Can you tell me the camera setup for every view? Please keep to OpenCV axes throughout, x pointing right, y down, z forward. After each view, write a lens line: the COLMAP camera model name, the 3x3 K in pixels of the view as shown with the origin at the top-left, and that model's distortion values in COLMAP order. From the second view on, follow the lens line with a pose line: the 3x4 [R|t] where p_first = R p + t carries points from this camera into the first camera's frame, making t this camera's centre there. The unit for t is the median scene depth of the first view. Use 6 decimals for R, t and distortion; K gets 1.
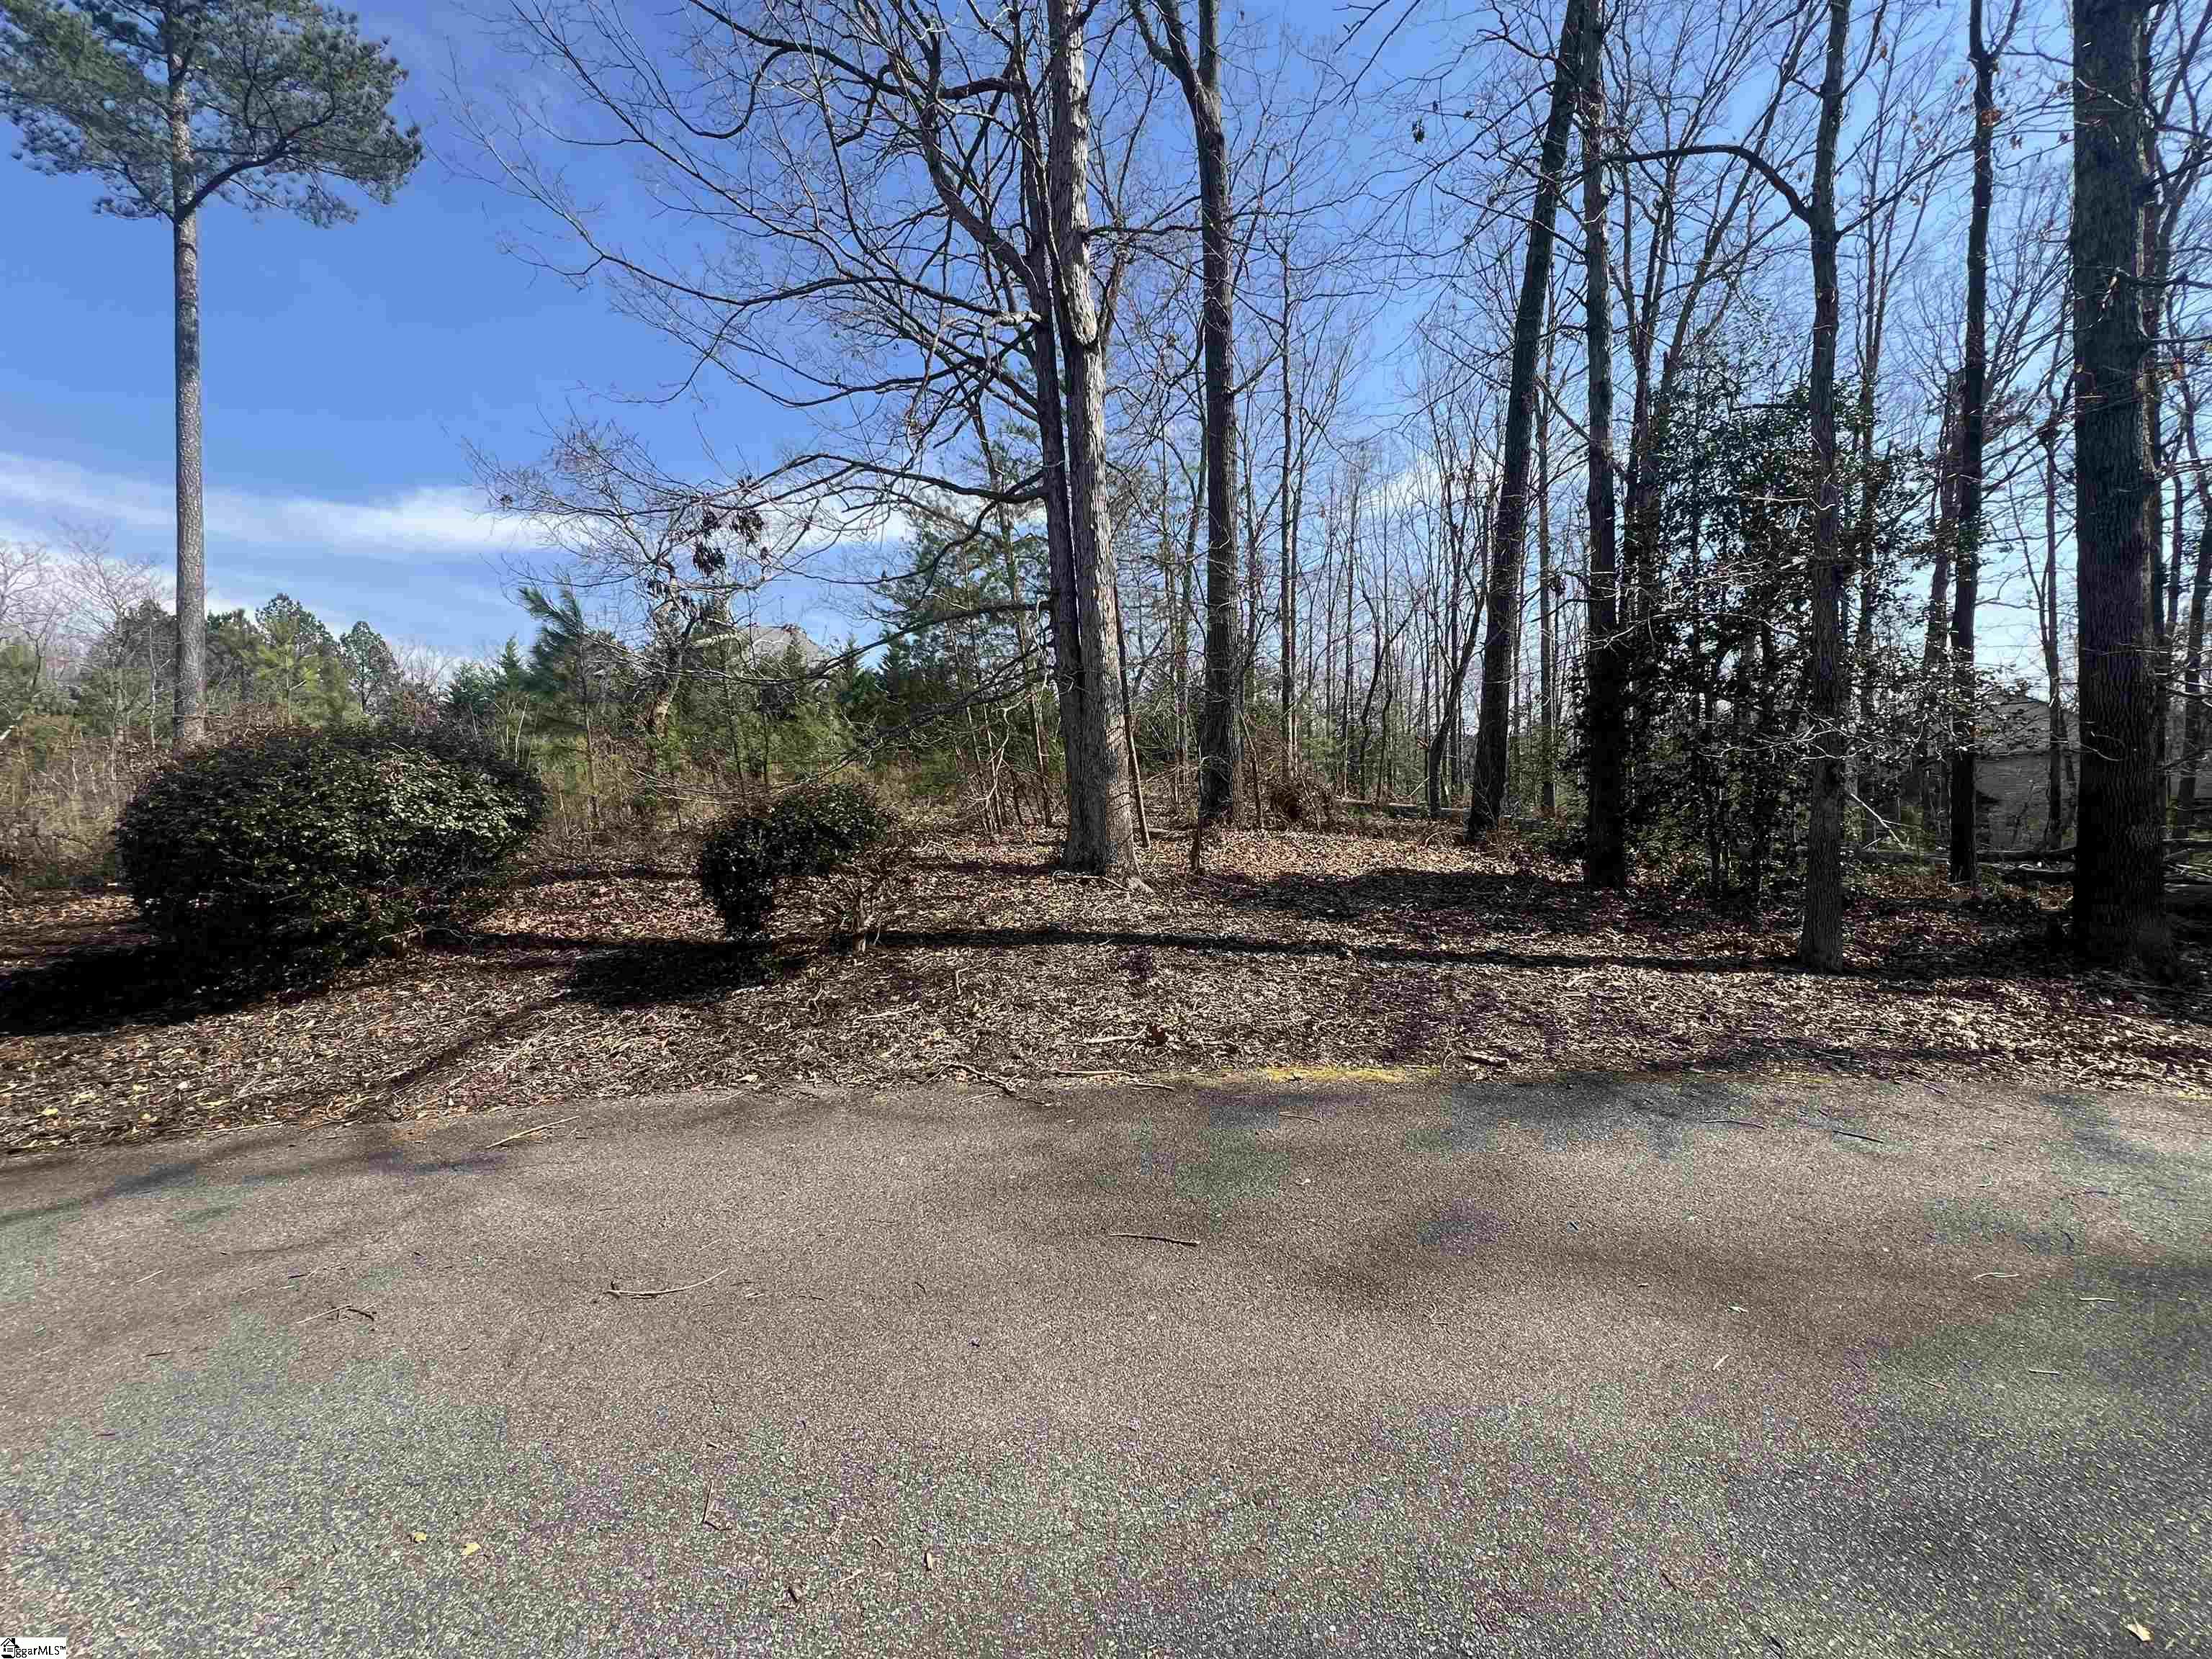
lens RADIAL K [[895.0, 0, 1105.9], [0, 895.0, 820.4], [0, 0, 1]] dist [-0.002995, -0.000488]
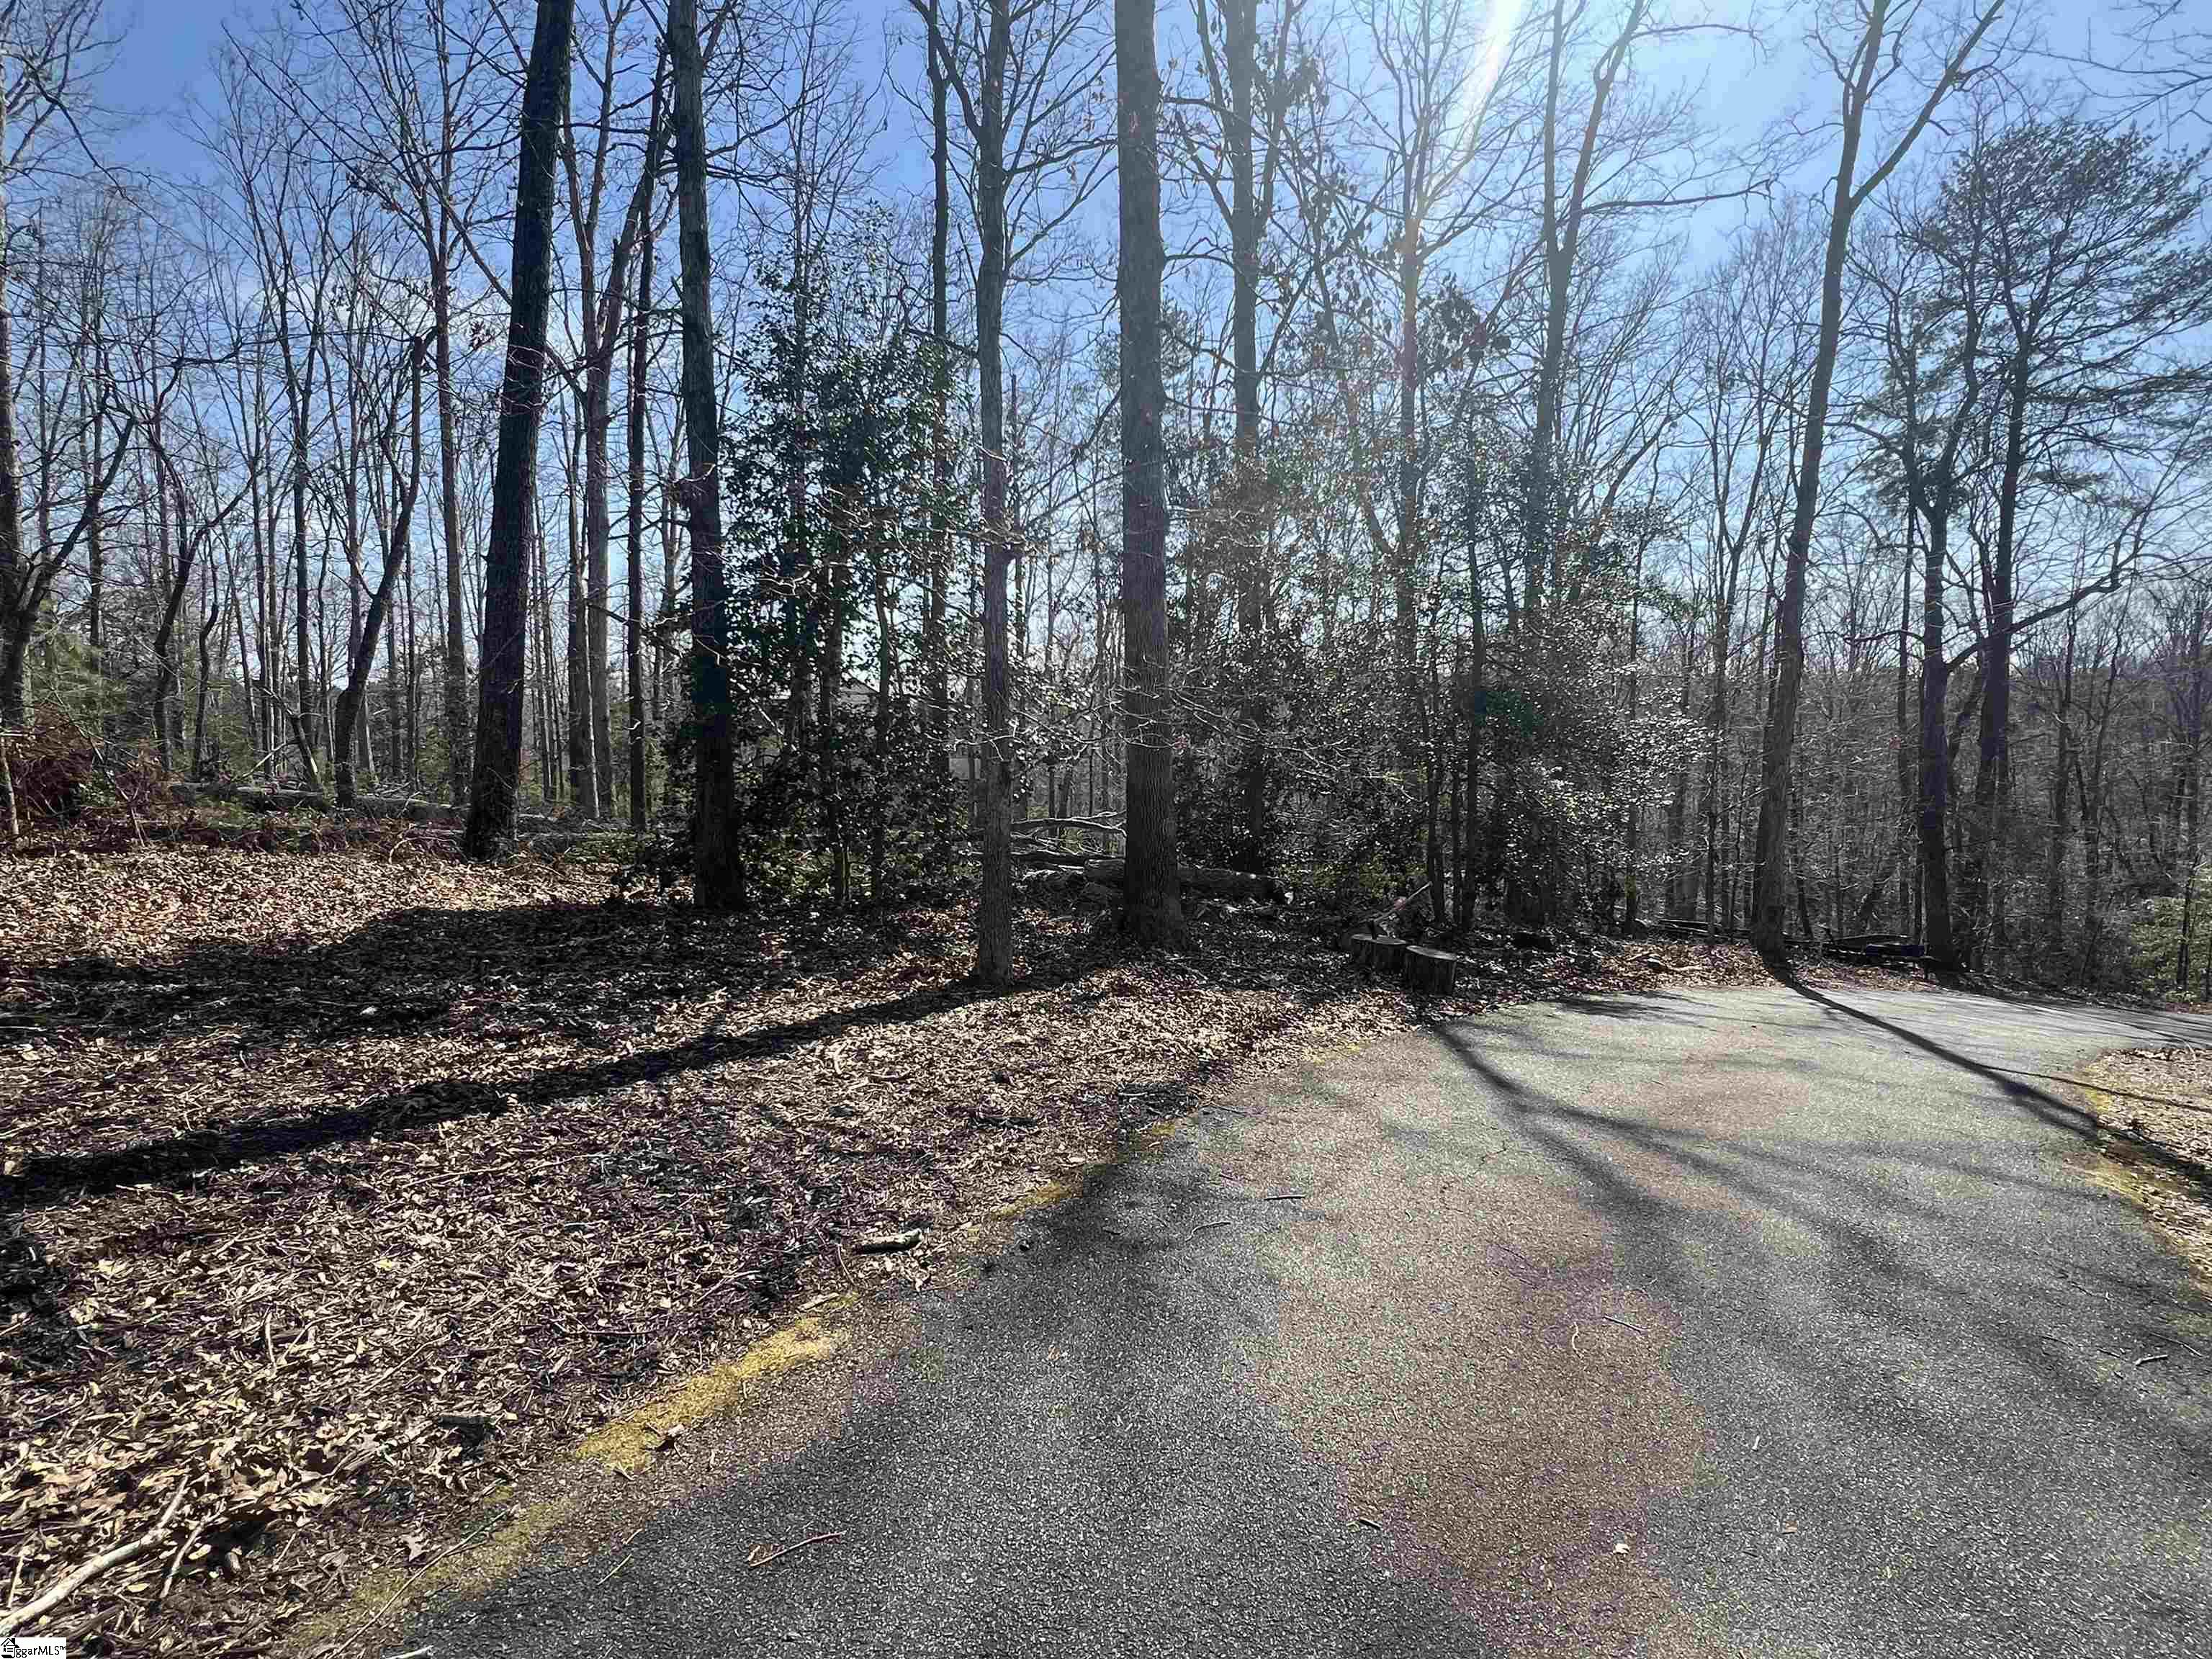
lens RADIAL K [[1085.6, 0, 1107.2], [0, 1085.6, 822.5], [0, 0, 1]] dist [-0.001156, -0.000621]
pose [[0.519509, -0.036510, 0.853685, -0.101062], [0.016810, 0.999330, 0.032510, -0.036805], [-0.854300, -0.002539, 0.519774, 0.350159]]
